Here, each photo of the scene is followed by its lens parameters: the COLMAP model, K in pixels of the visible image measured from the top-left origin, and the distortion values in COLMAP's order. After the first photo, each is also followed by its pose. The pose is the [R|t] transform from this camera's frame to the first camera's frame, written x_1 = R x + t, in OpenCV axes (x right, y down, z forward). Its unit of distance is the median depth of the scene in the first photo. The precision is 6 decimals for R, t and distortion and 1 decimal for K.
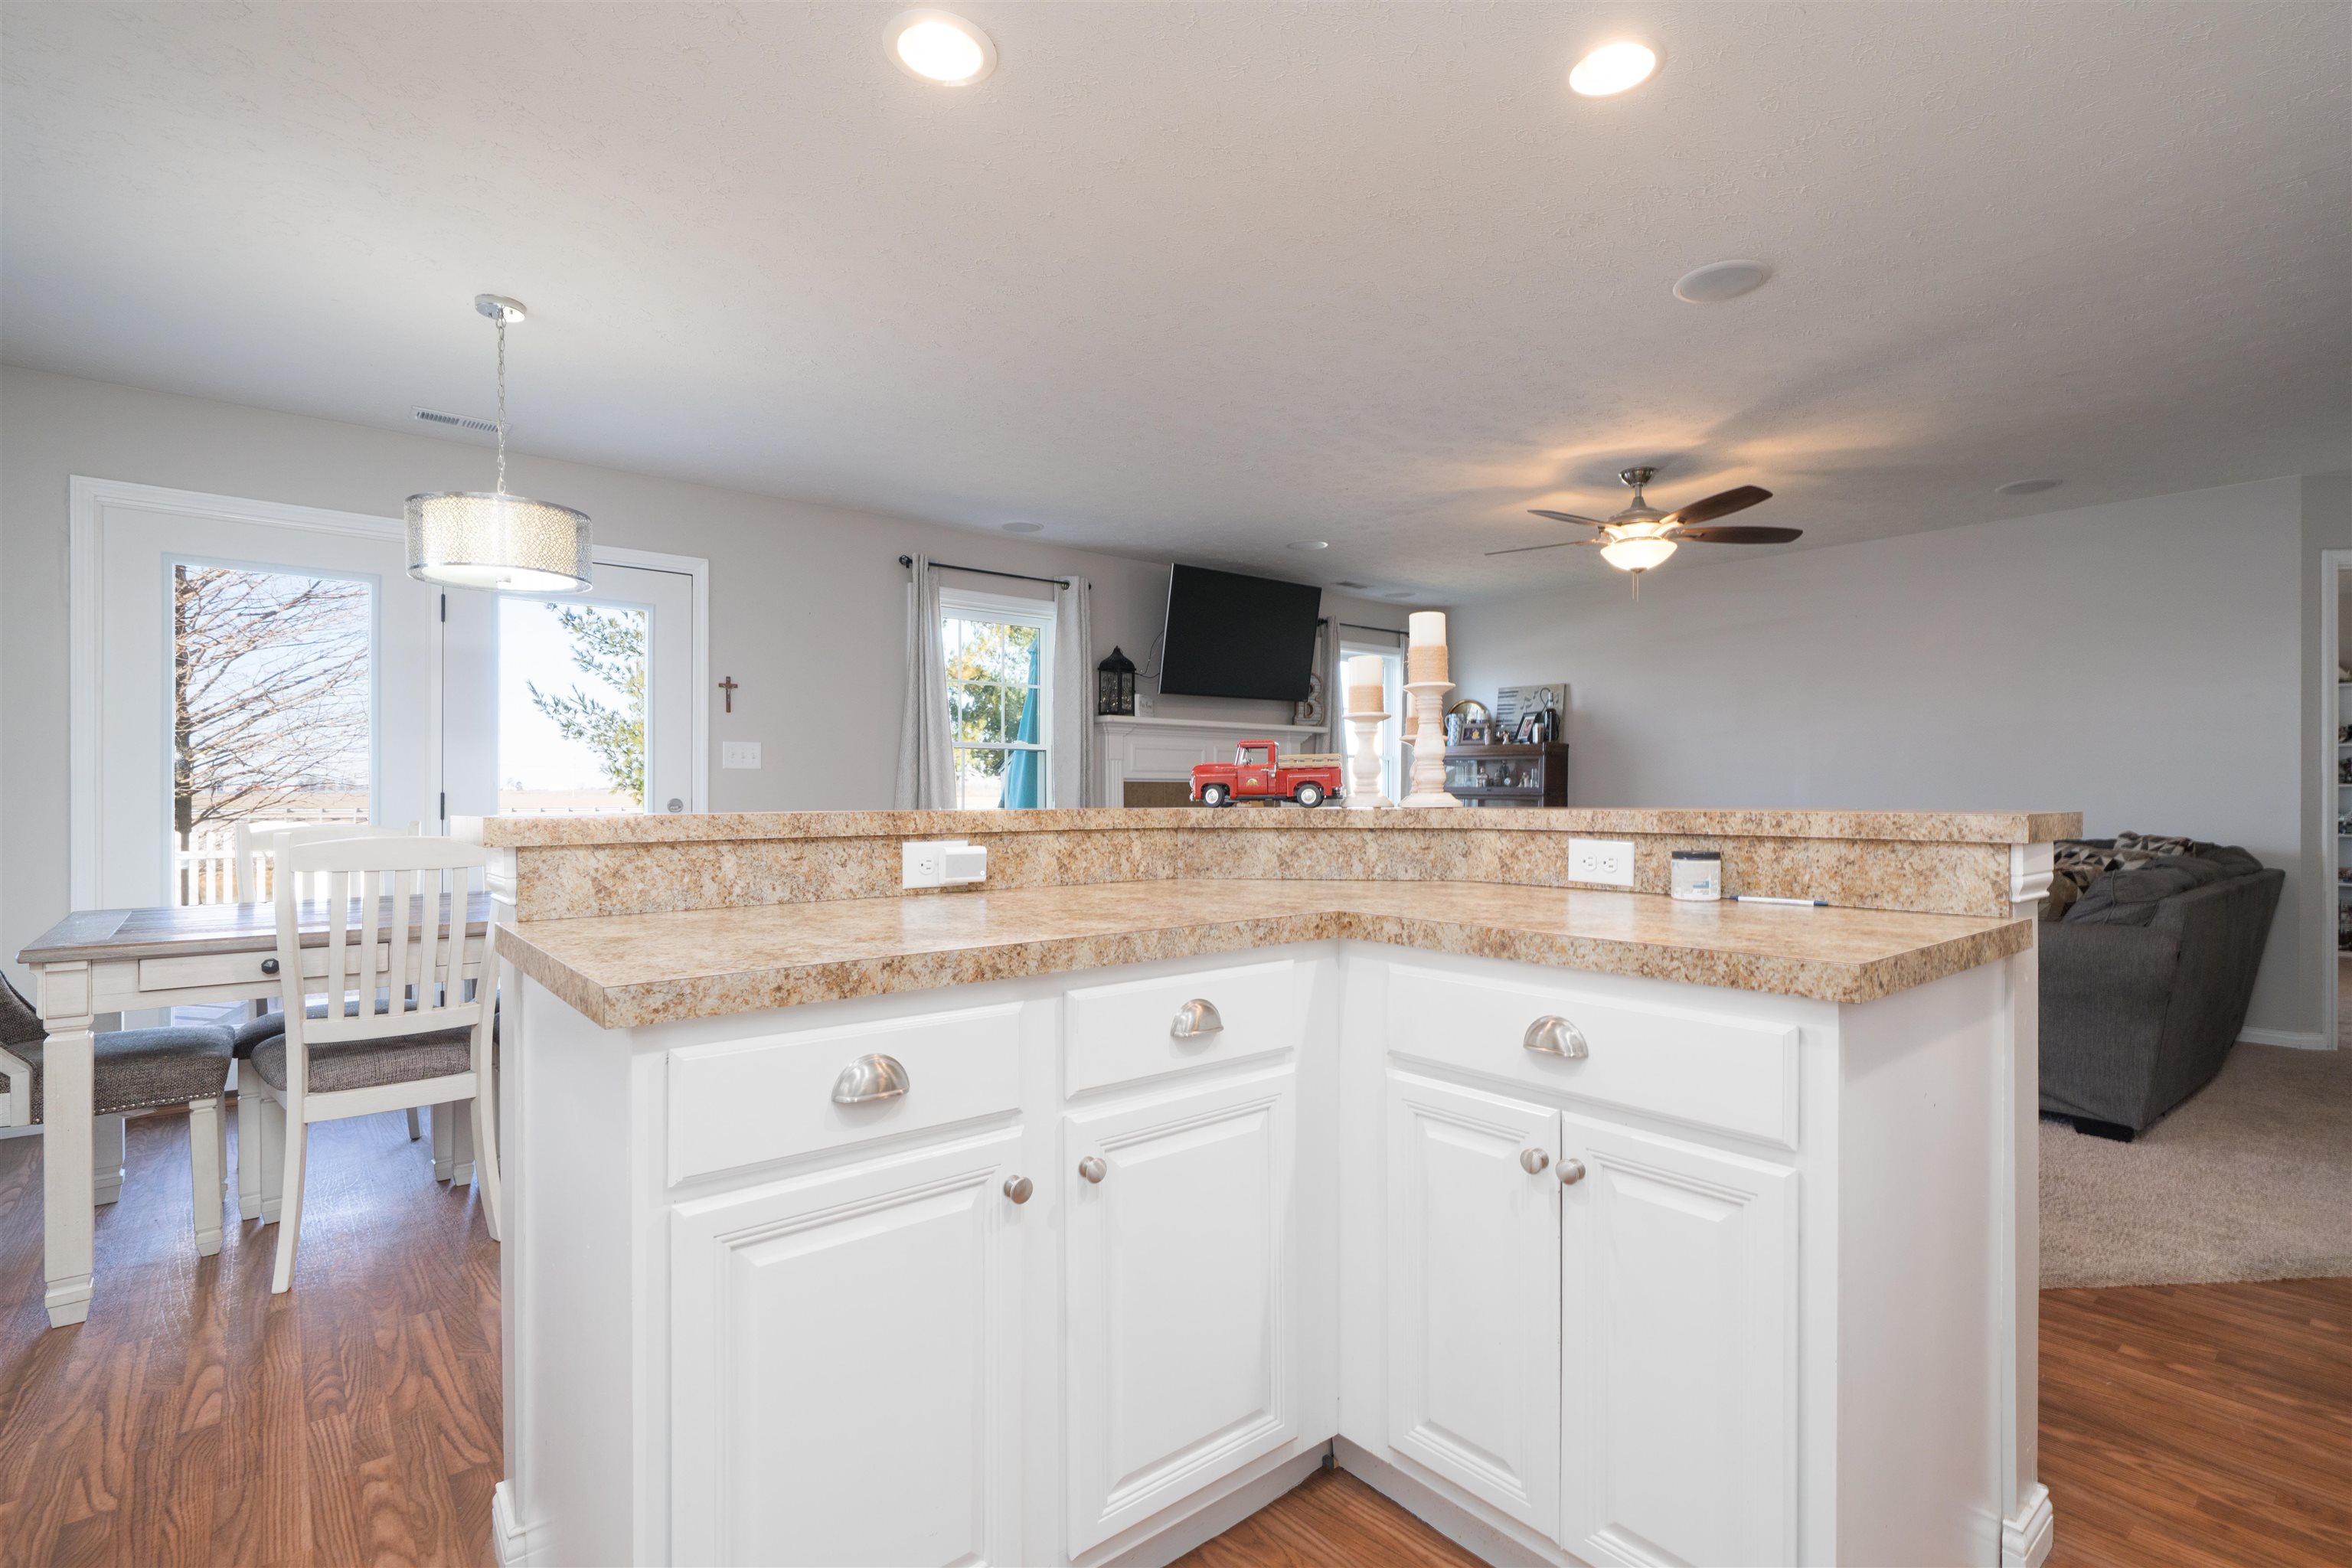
lens RADIAL K [[1099.2, 0, 1167.5], [0, 1099.2, 774.5], [0, 0, 1]] dist [0.003553, 0.001050]
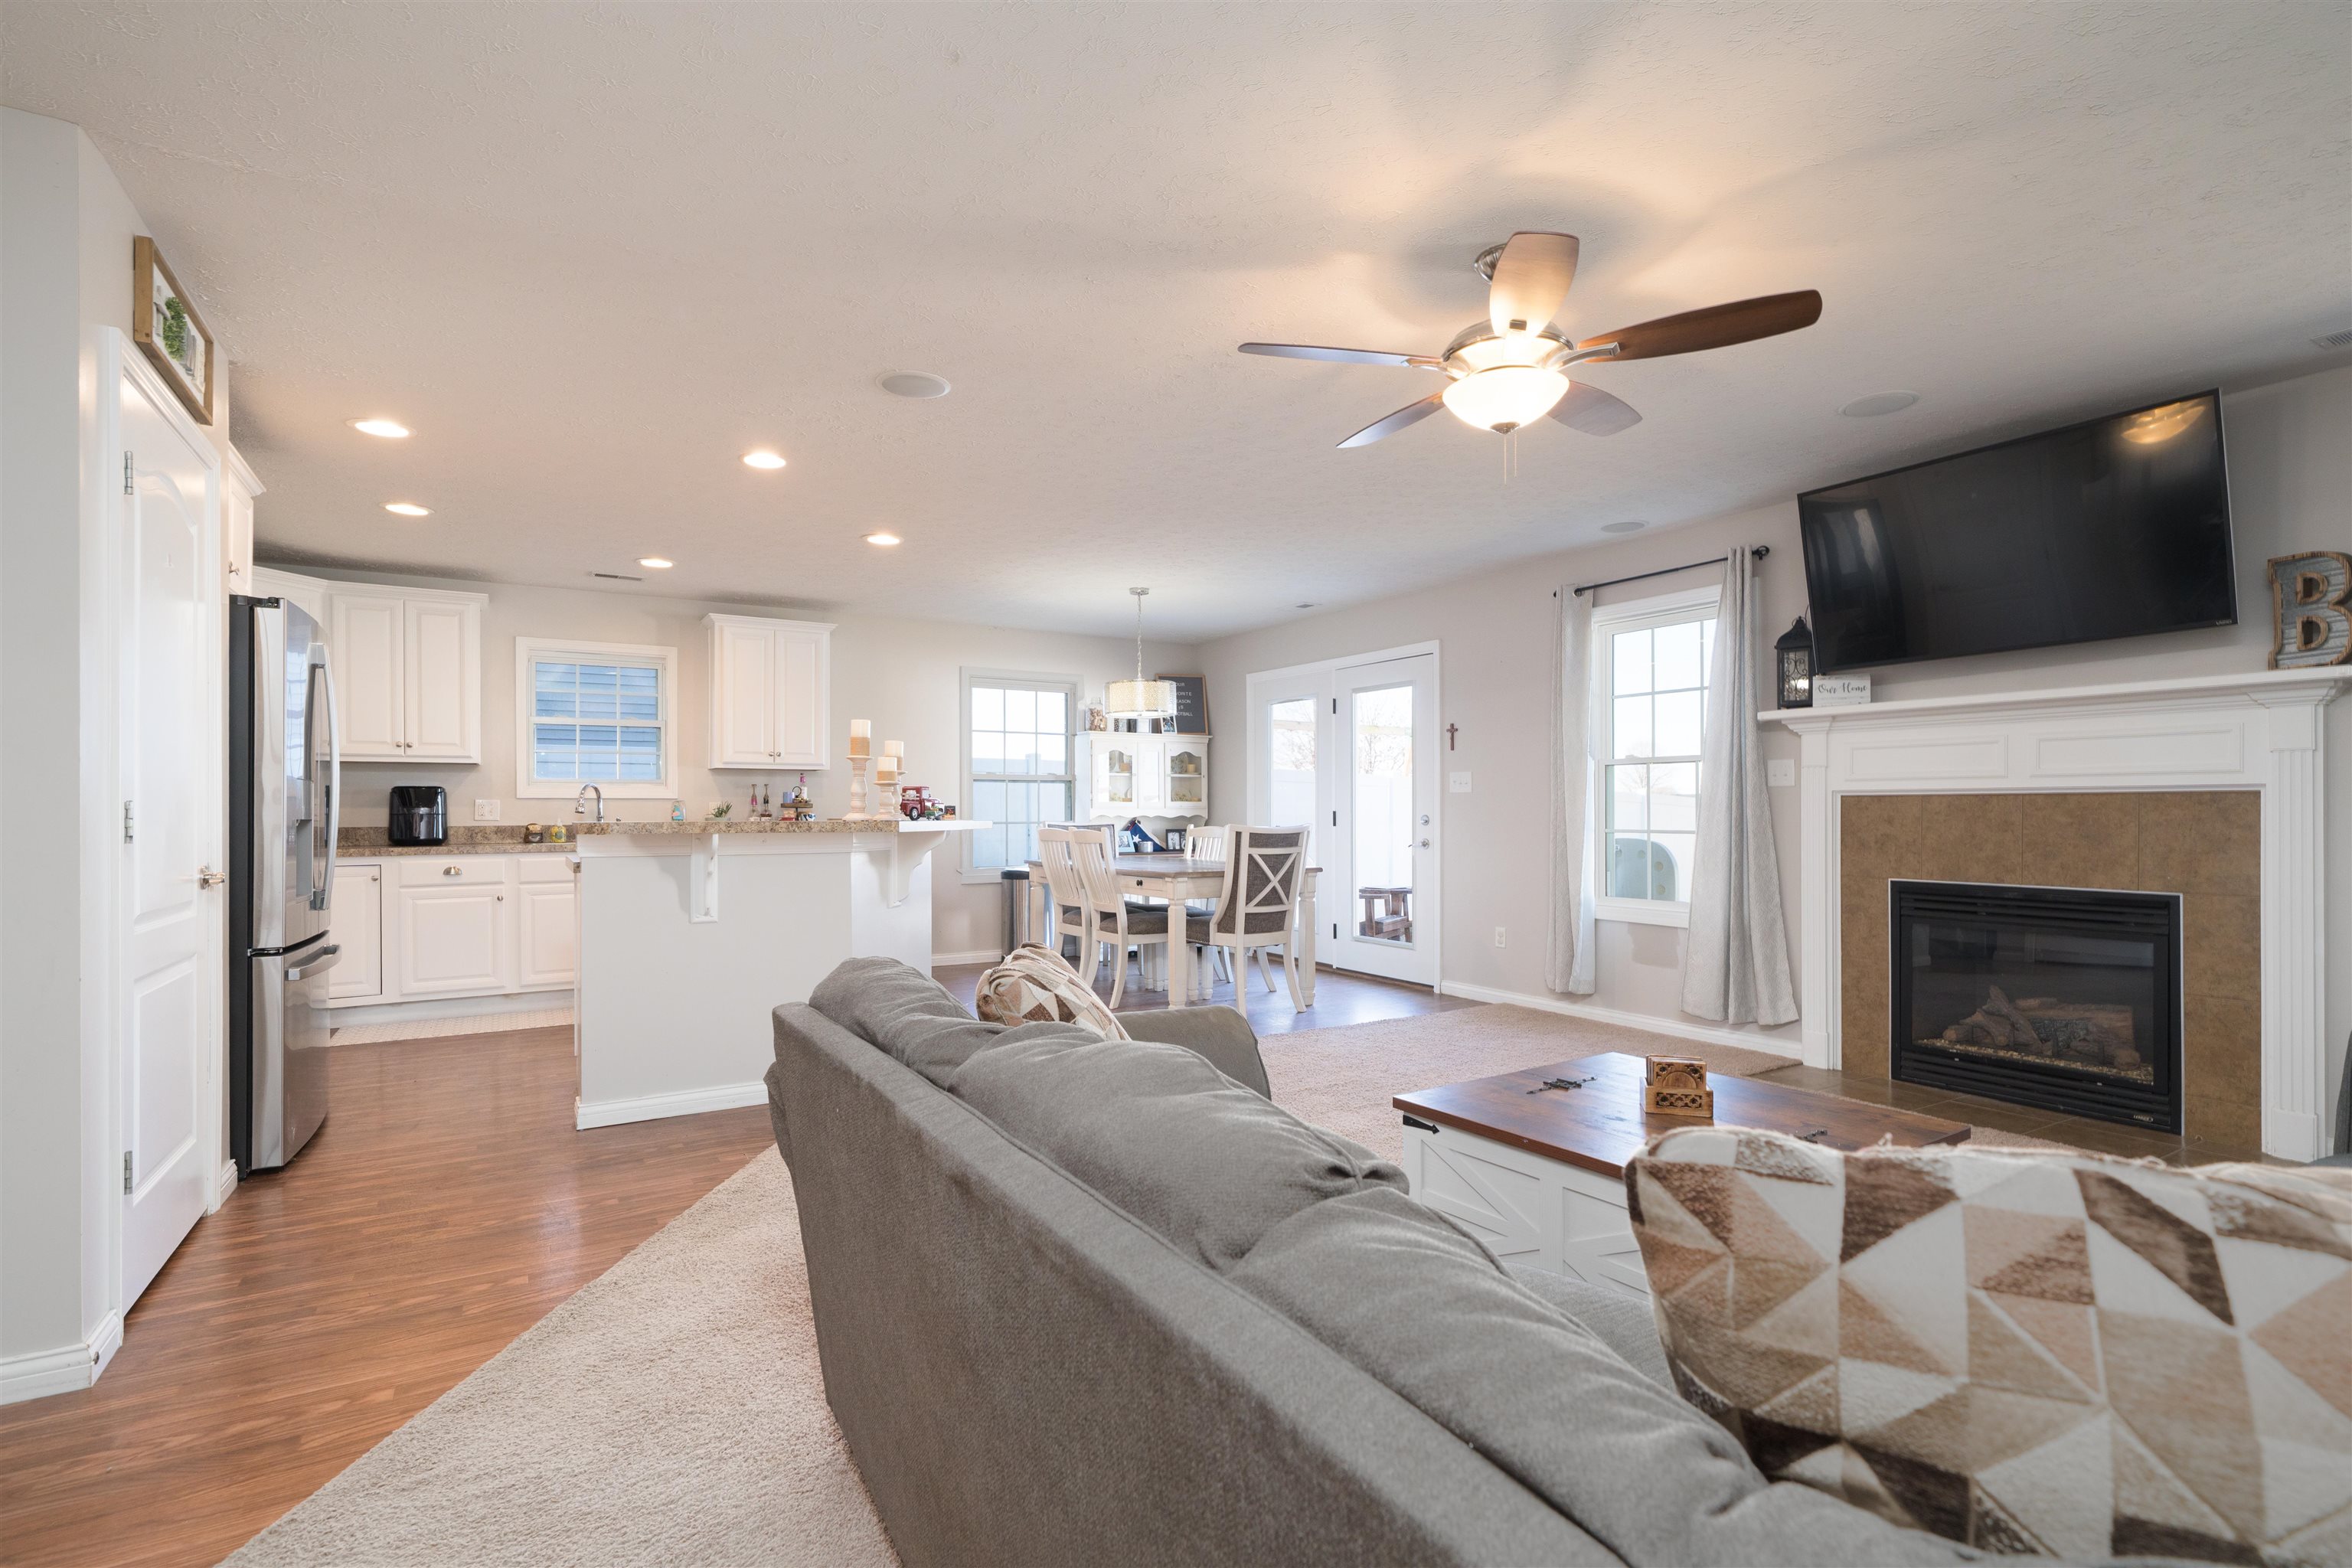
lens RADIAL K [[1099.2, 0, 1190.8], [0, 1099.2, 807.1], [0, 0, 1]] dist [0.003553, 0.001050]
pose [[-0.103602, -0.015445, -0.994499, 0.757640], [0.002999, 0.999870, -0.015841, 0.025482], [0.994614, -0.004624, -0.103542, 0.657427]]
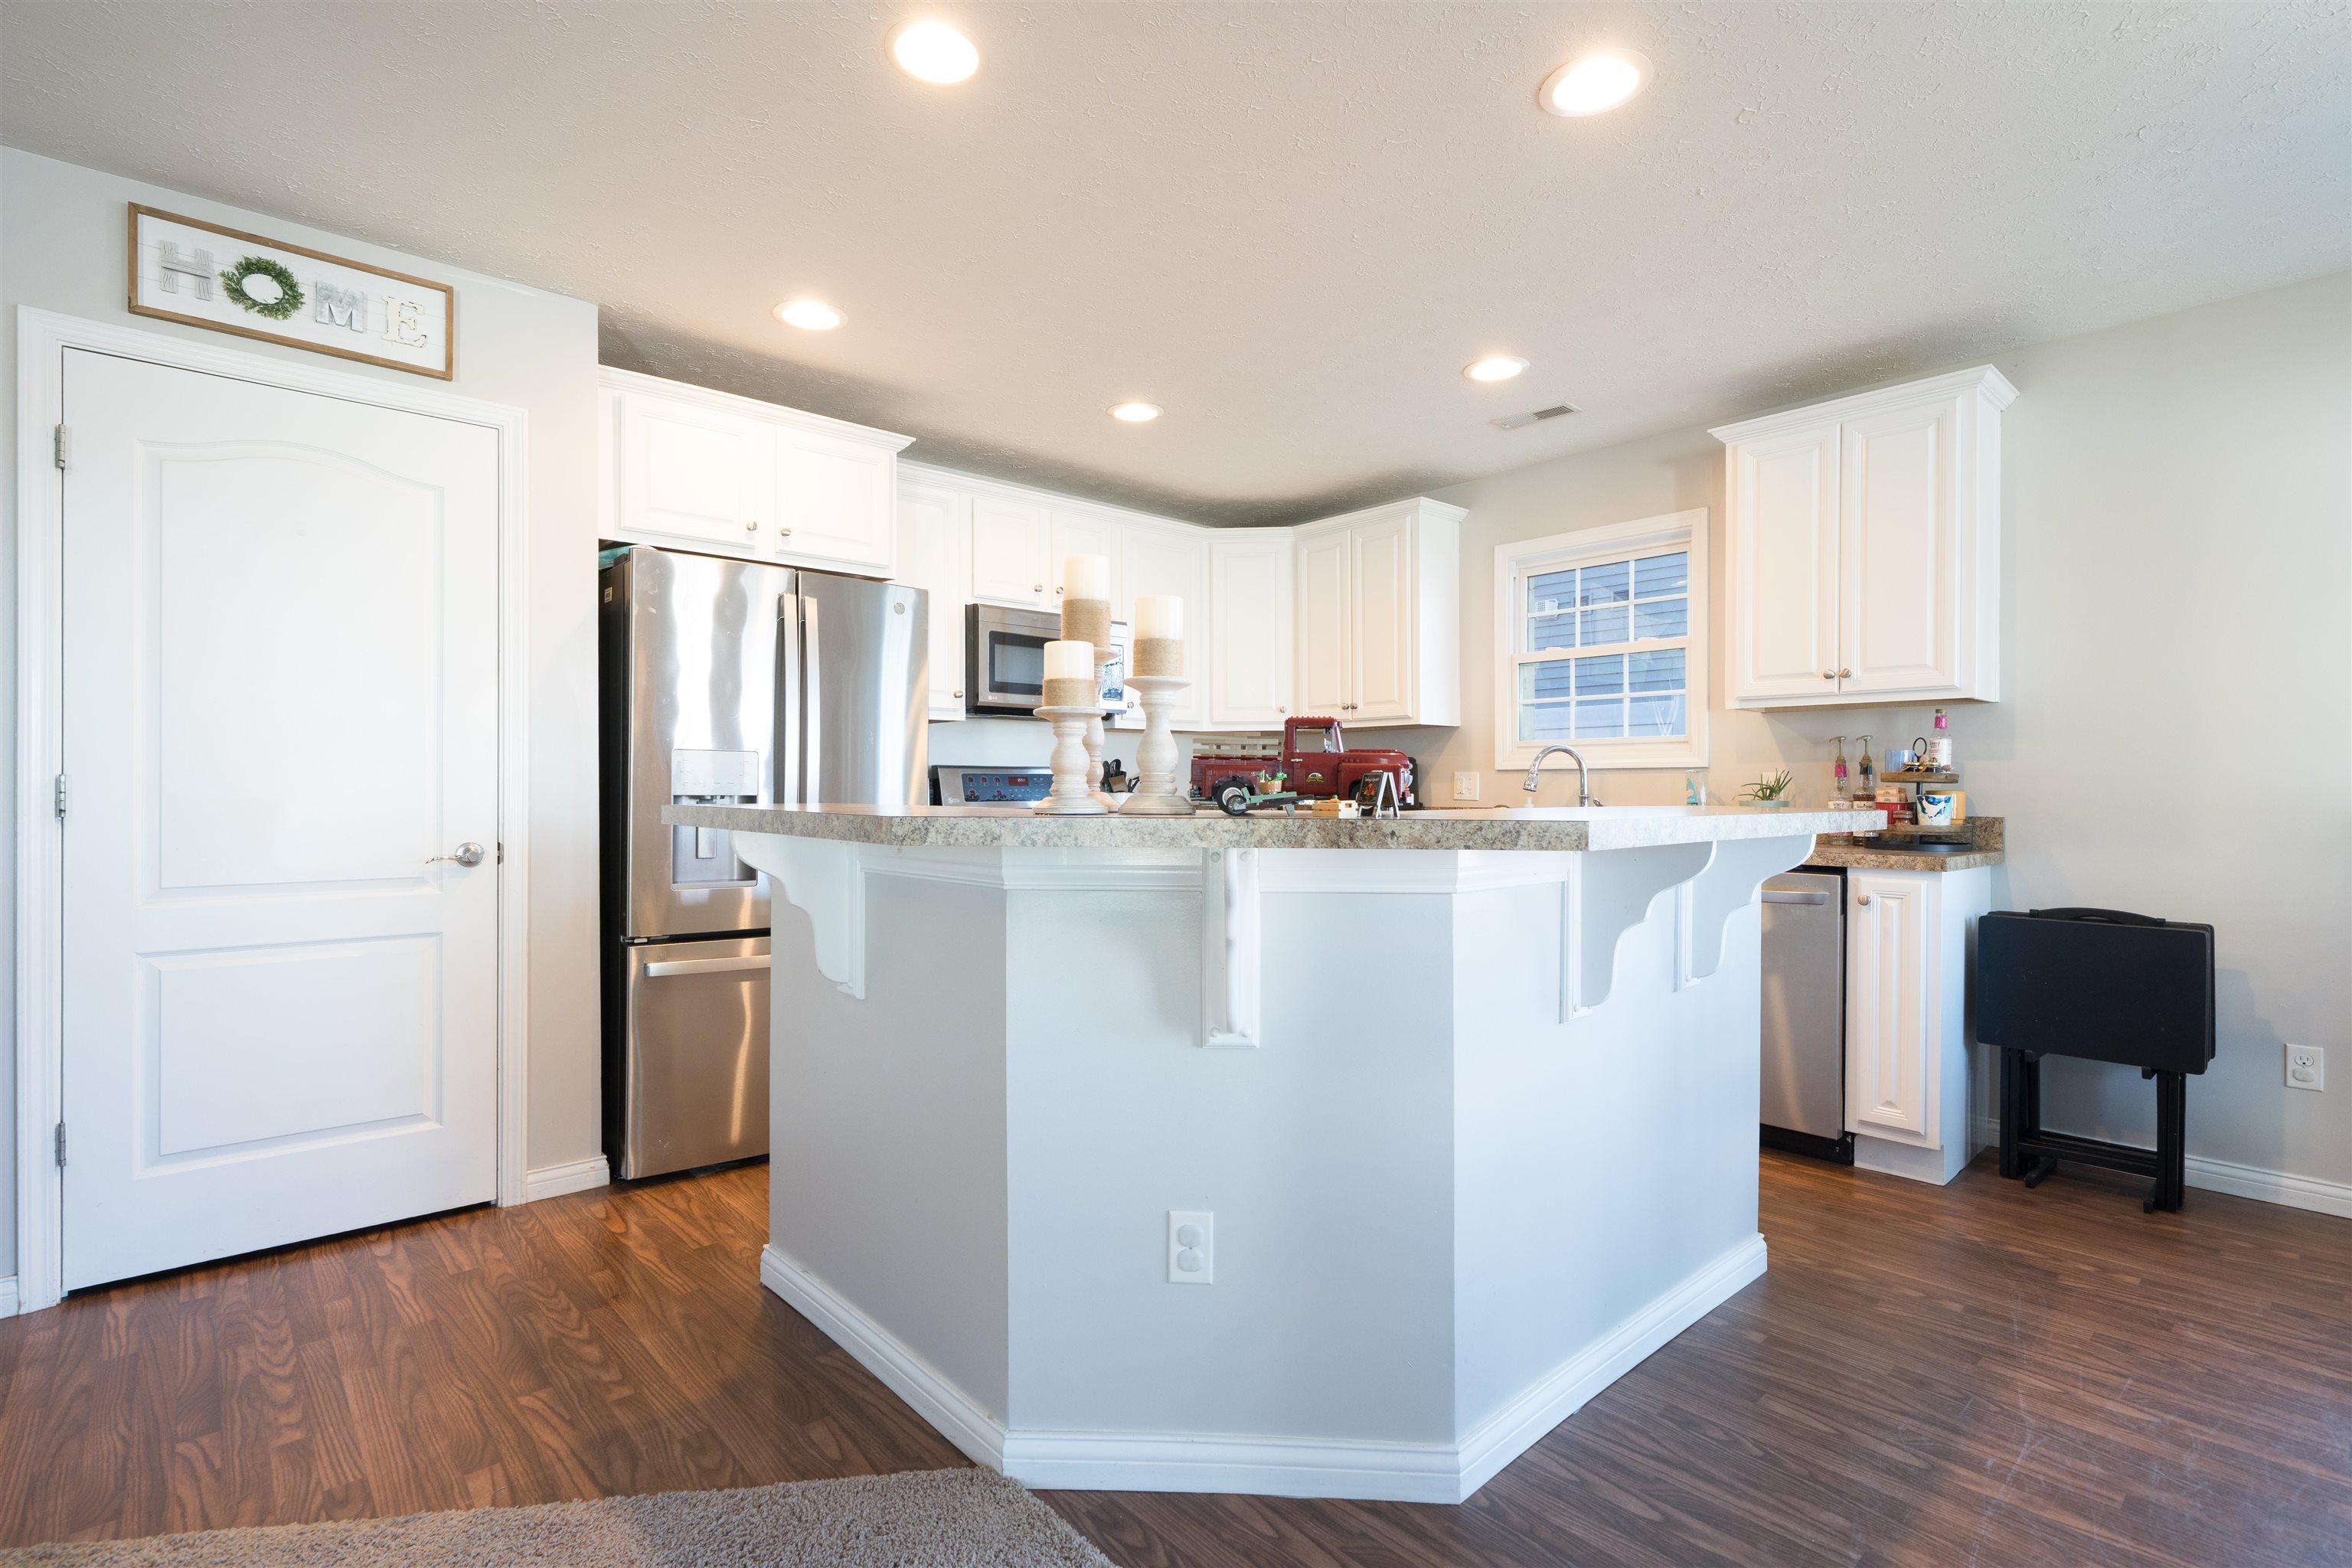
lens RADIAL K [[1099.2, 0, 1164.7], [0, 1099.2, 791.5], [0, 0, 1]] dist [0.003553, 0.001050]
pose [[-0.998354, -0.014413, -0.055513, 0.073531], [-0.014425, 0.999896, -0.000179, 0.016853], [0.055510, 0.000622, -0.998458, 0.655298]]
